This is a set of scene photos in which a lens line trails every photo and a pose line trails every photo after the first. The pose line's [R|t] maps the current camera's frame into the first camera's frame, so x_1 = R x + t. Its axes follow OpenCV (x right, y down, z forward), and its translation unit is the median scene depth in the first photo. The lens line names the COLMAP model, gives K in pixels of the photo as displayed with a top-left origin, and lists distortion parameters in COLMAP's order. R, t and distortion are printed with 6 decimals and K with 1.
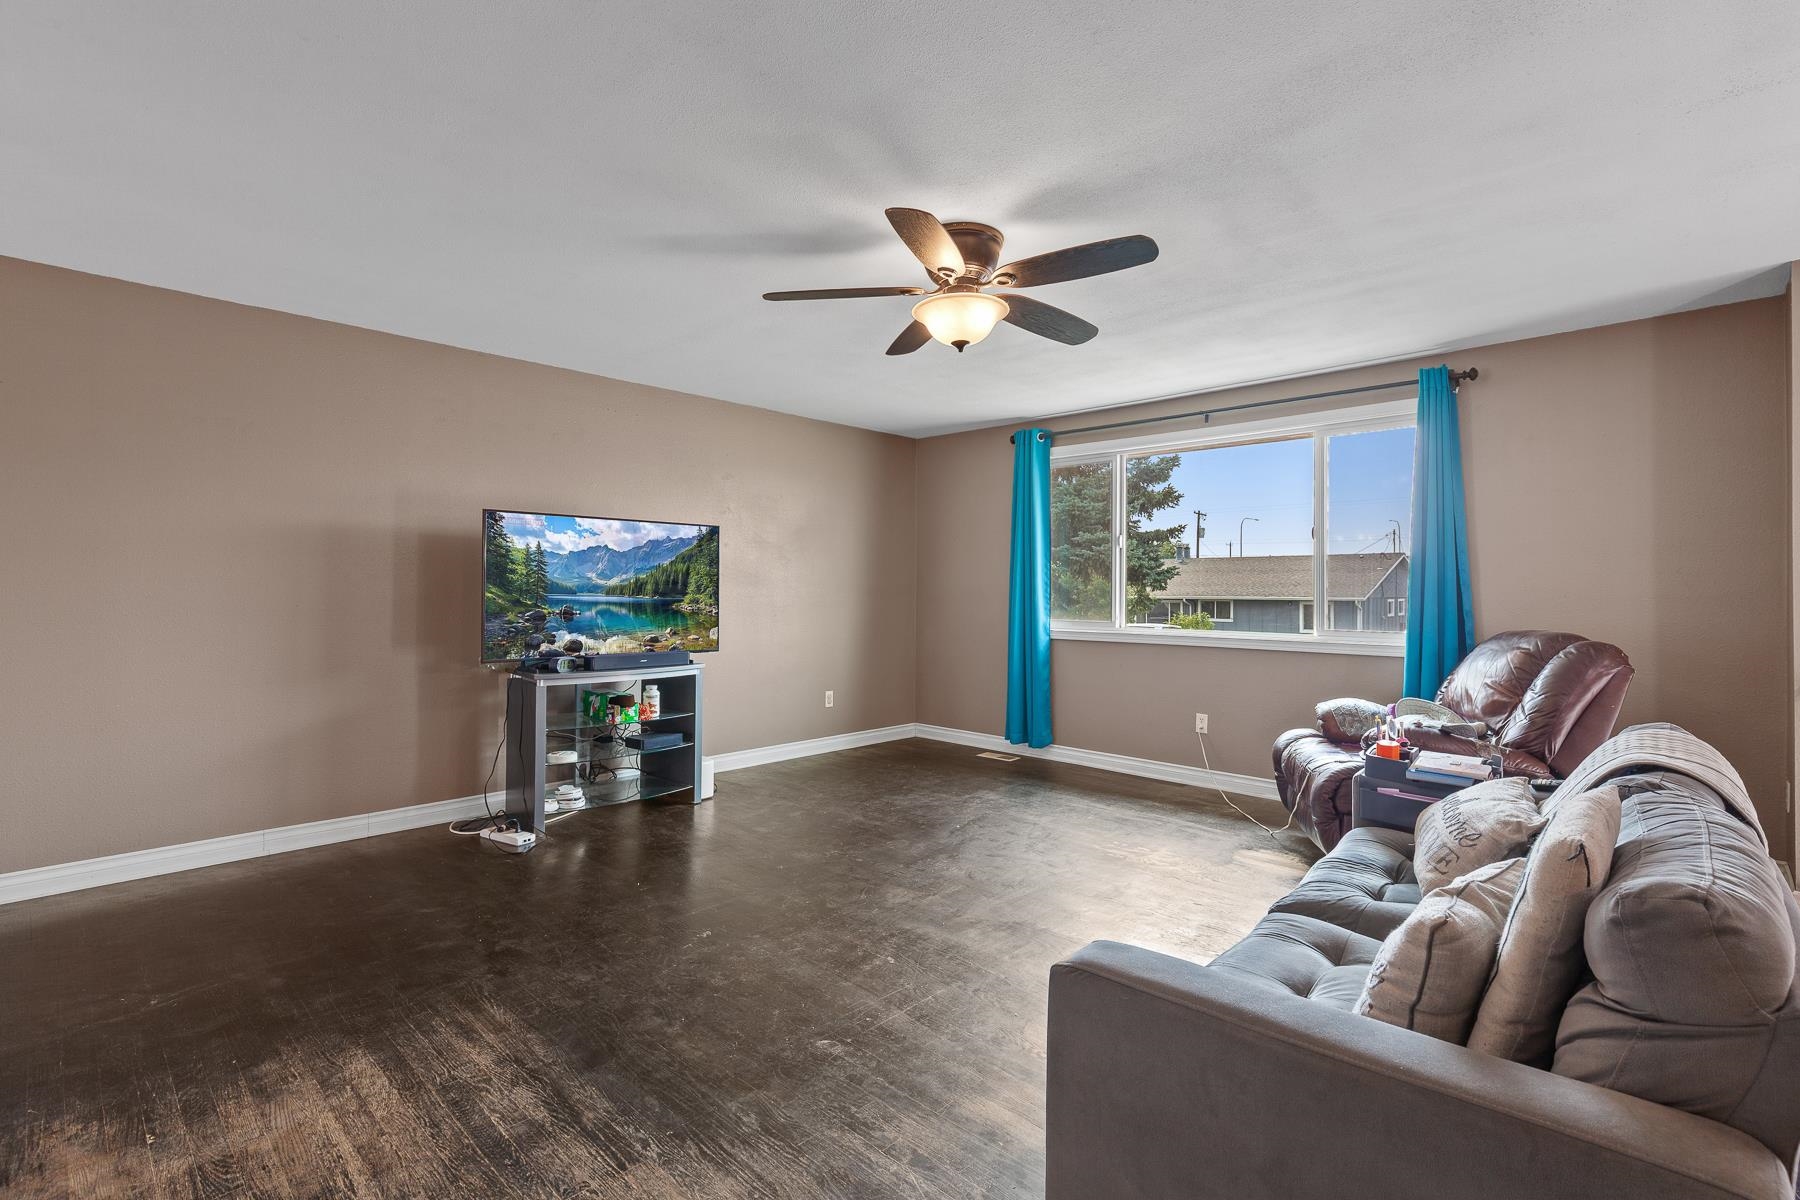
lens RADIAL K [[804.5, 0, 900.0], [0, 804.5, 600.0], [0, 0, 1]] dist [0.000801, -0.000399]
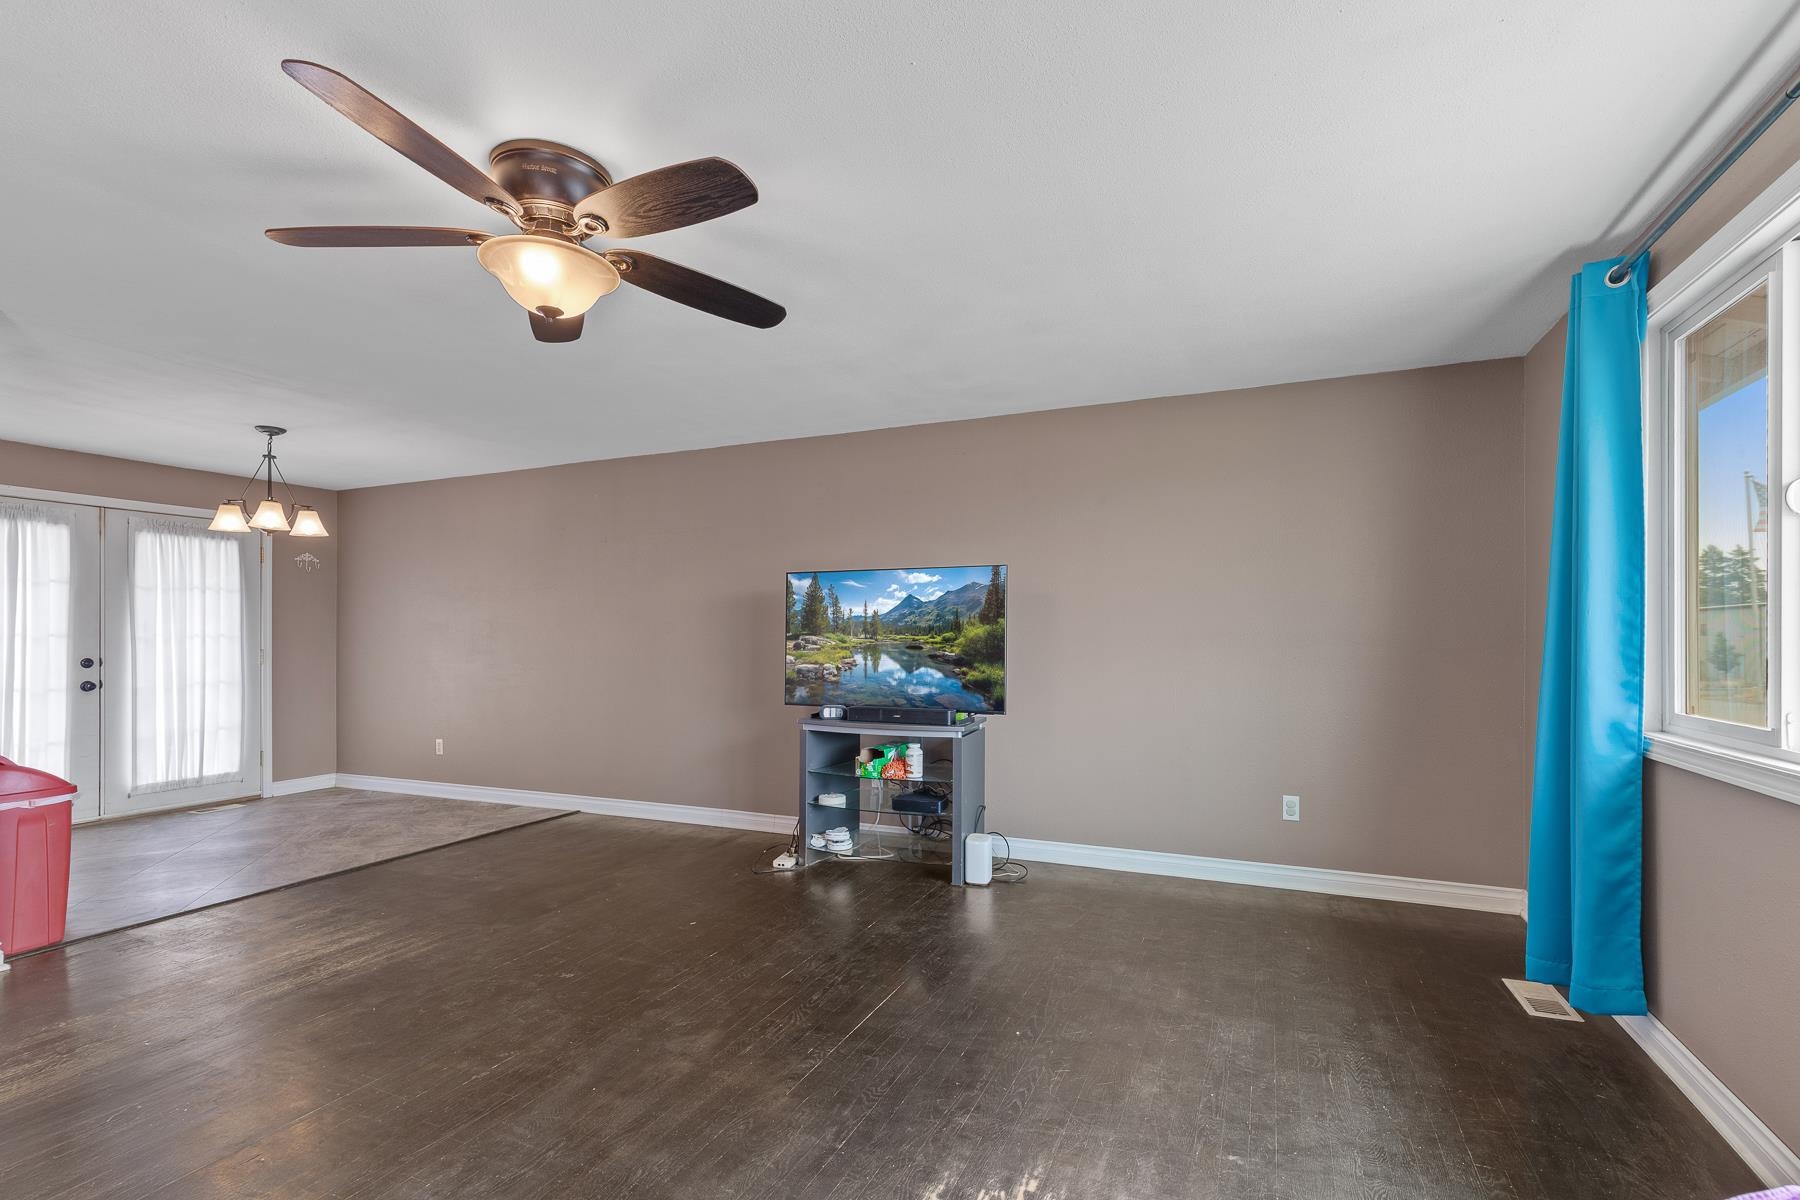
lens RADIAL K [[804.5, 0, 900.0], [0, 804.5, 600.0], [0, 0, 1]] dist [0.000801, -0.000399]
pose [[0.380968, -0.046479, -0.923419, 0.636228], [-0.013916, 0.998334, -0.055991, -0.009313], [0.924483, 0.034181, 0.379687, 0.700943]]
